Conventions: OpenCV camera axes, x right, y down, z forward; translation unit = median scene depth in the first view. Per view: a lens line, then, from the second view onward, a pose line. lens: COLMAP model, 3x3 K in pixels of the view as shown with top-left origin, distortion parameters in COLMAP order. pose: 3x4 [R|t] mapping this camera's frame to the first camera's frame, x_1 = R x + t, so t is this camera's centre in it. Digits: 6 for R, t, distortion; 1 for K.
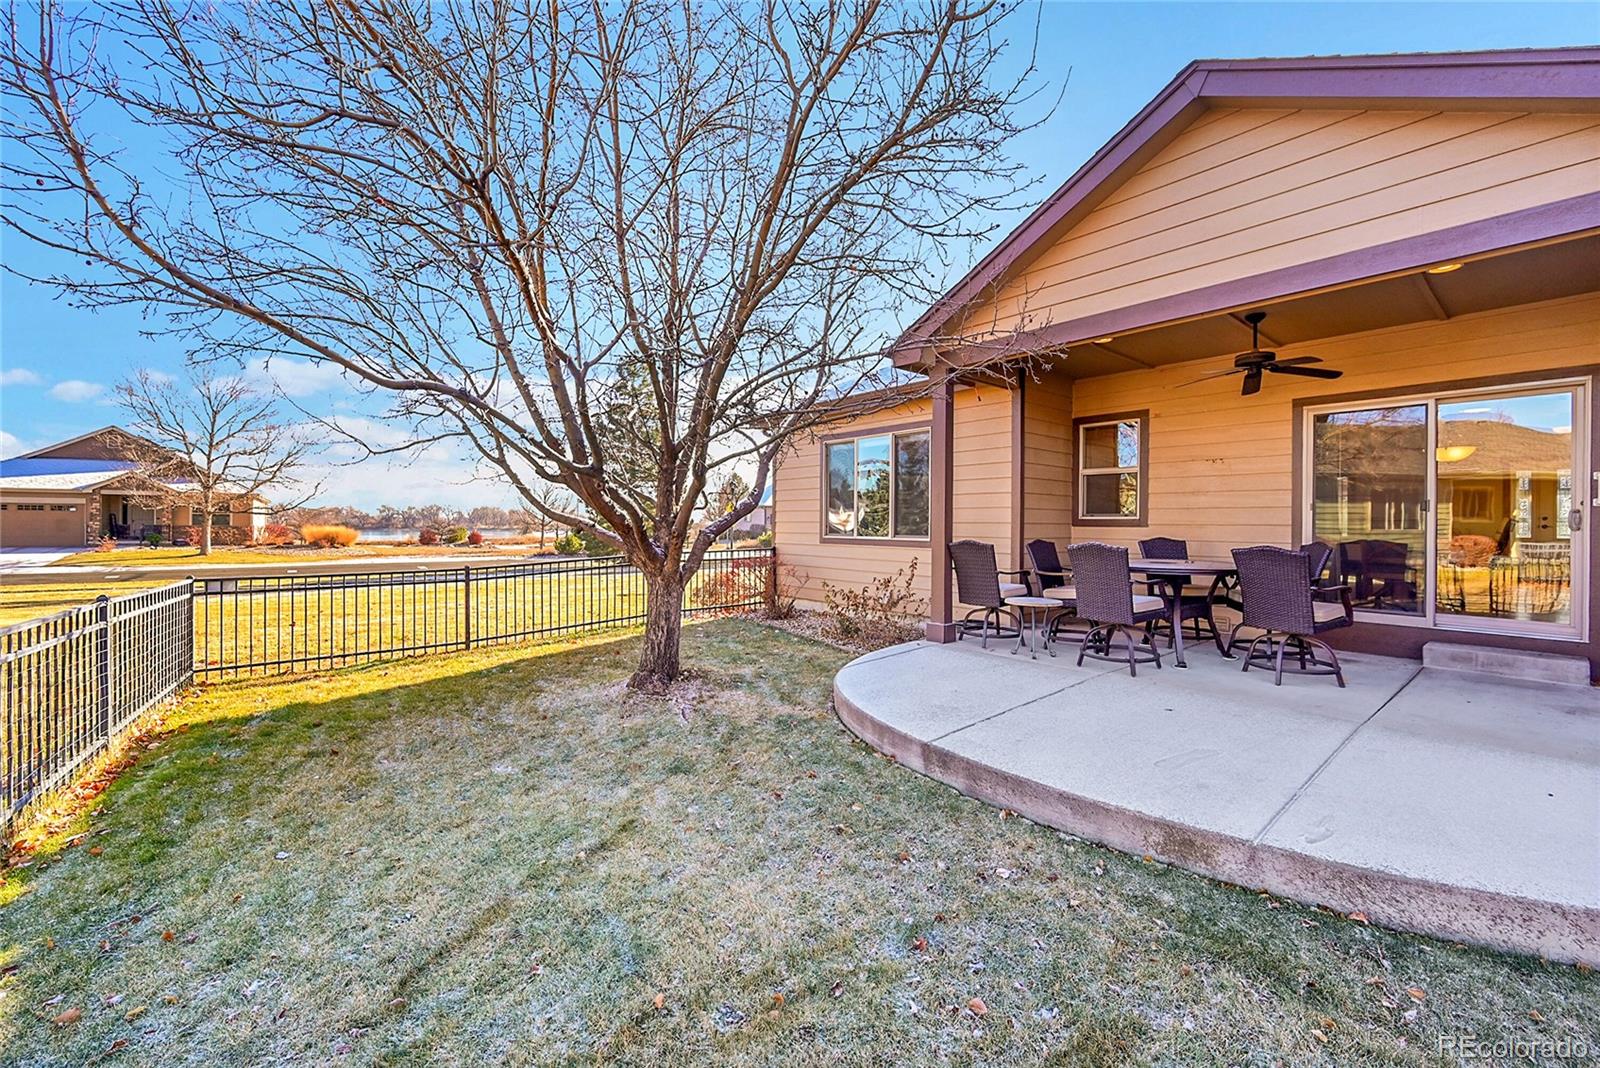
lens RADIAL K [[652.8, 0, 797.2], [0, 652.8, 524.2], [0, 0, 1]] dist [0.000177, 0.000187]
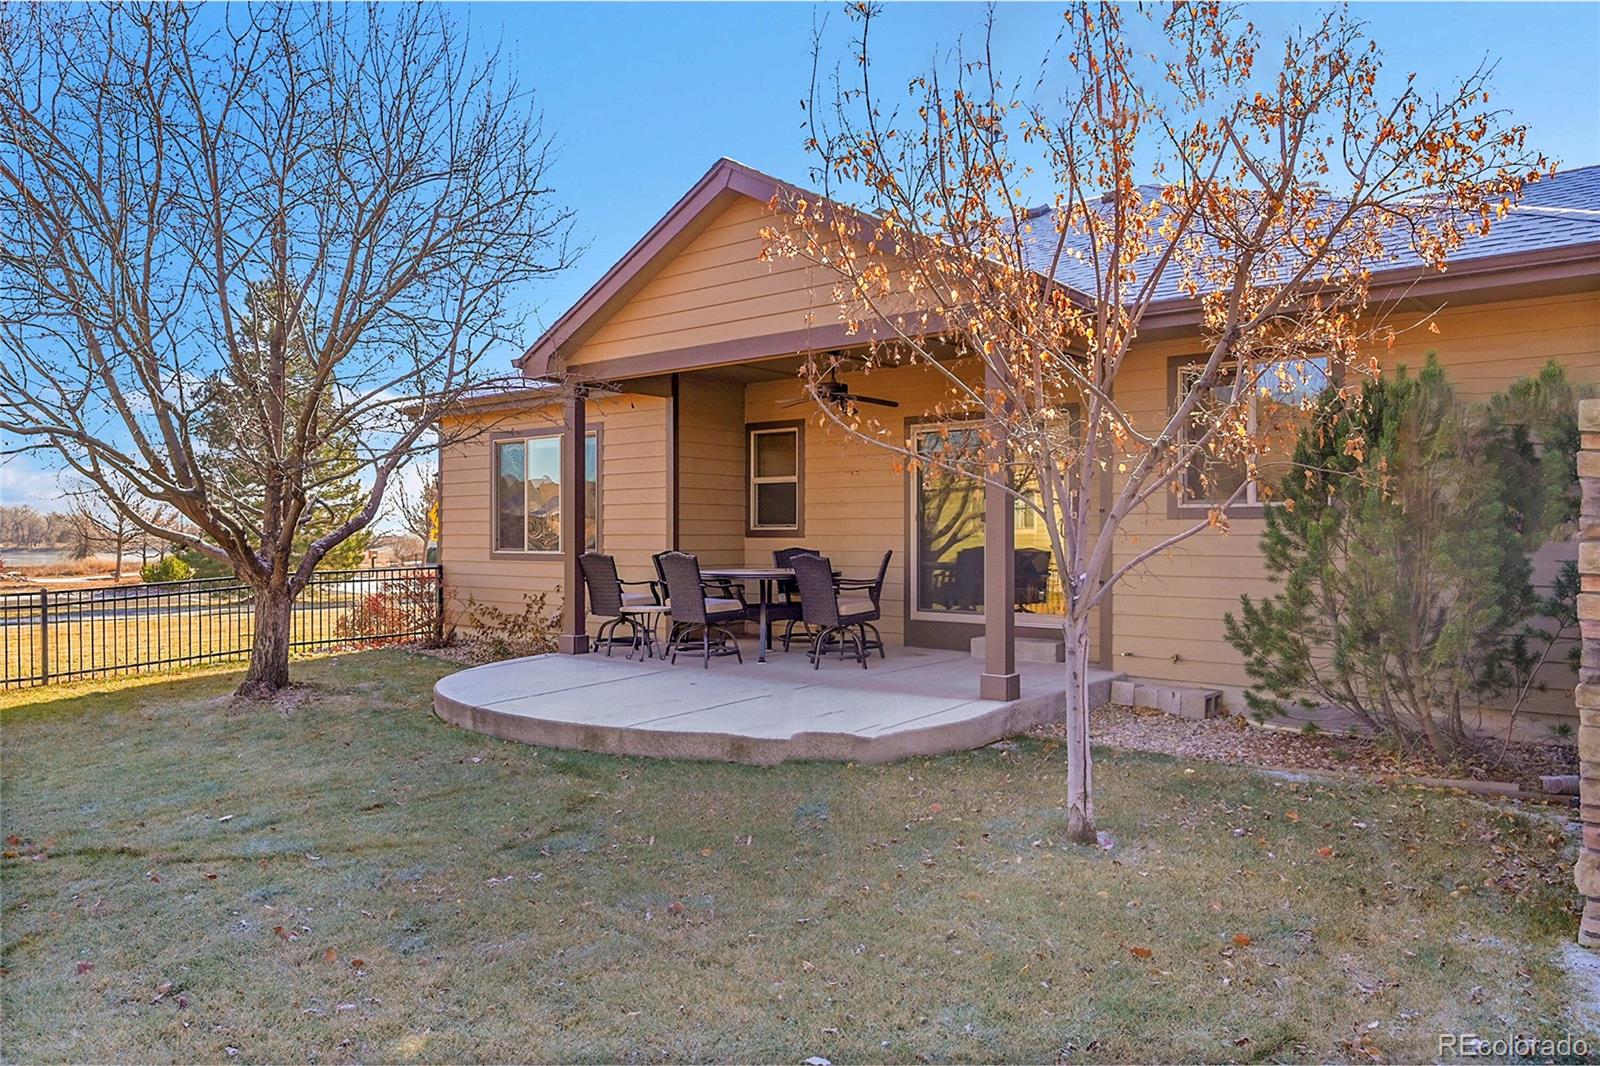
lens RADIAL K [[1028.1, 0, 745.4], [0, 1028.1, 532.4], [0, 0, 1]] dist [-0.000007, 0.001079]
pose [[0.984336, -0.007352, 0.176151, 0.242936], [0.007930, 0.999965, -0.002580, -0.000717], [-0.176126, 0.003936, 0.984360, -0.722894]]
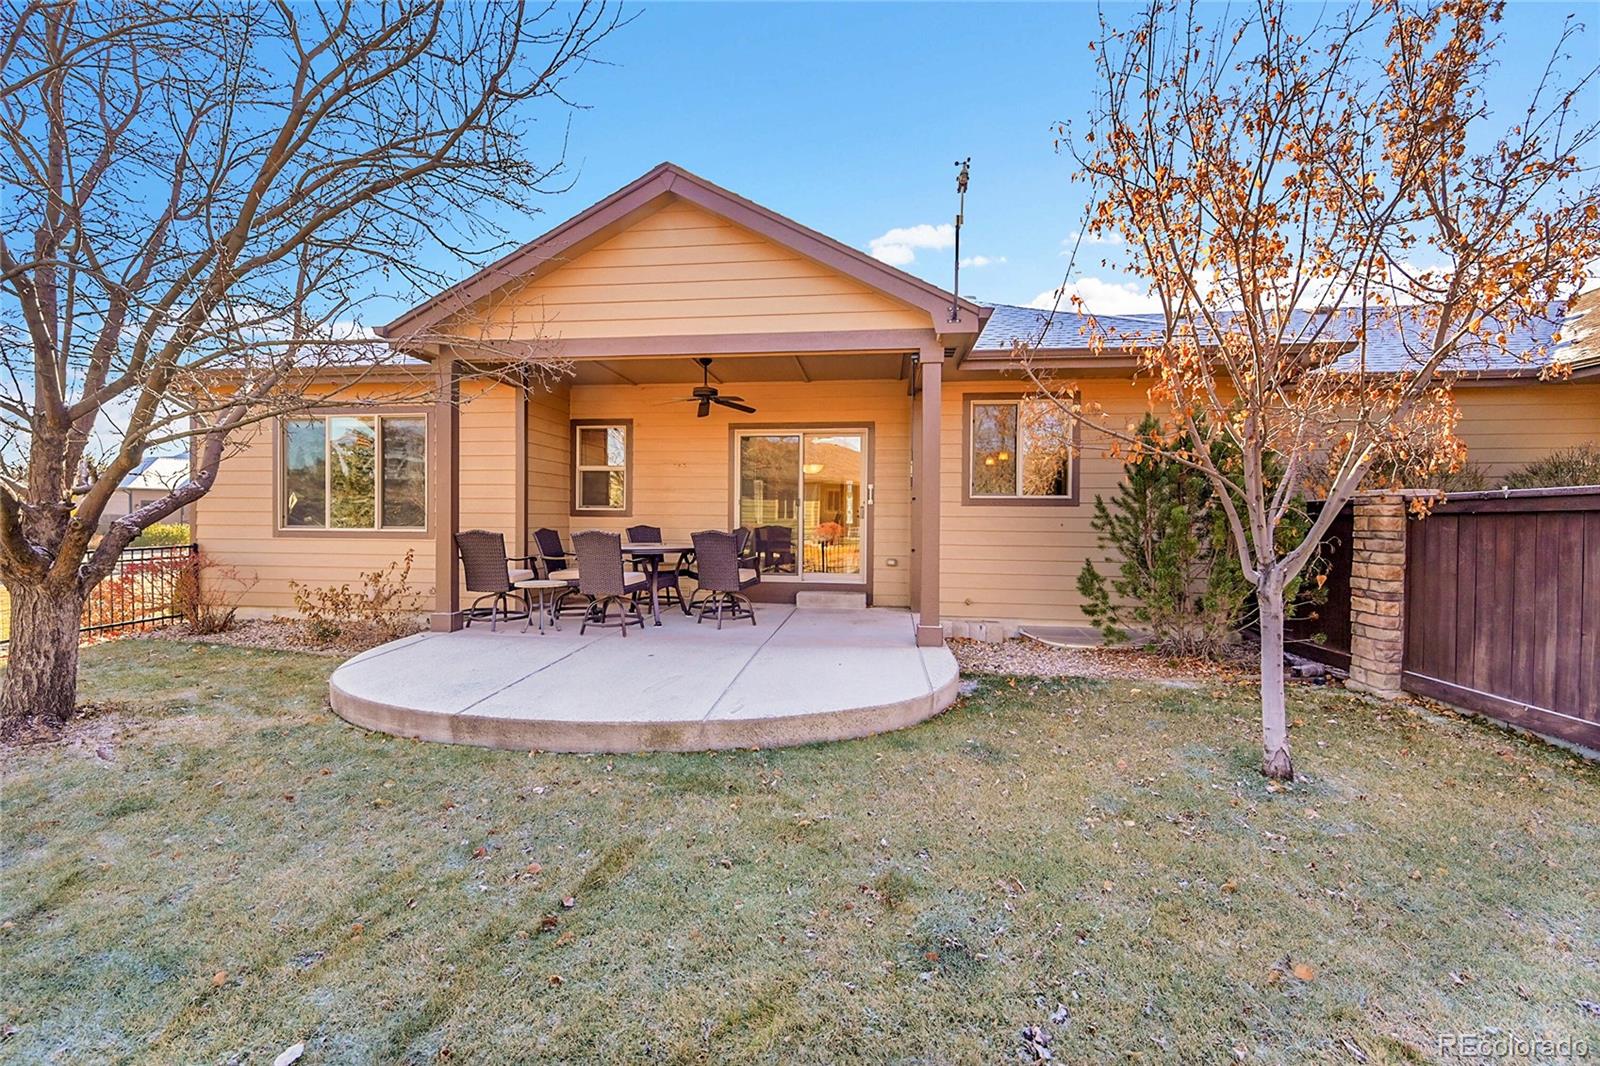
lens RADIAL K [[652.8, 0, 797.2], [0, 652.8, 523.2], [0, 0, 1]] dist [0.000177, 0.000187]
pose [[0.732903, -0.007961, 0.680286, -0.080096], [-0.000699, 0.999922, 0.012455, 0.001008], [-0.680333, -0.009604, 0.732841, -0.120790]]
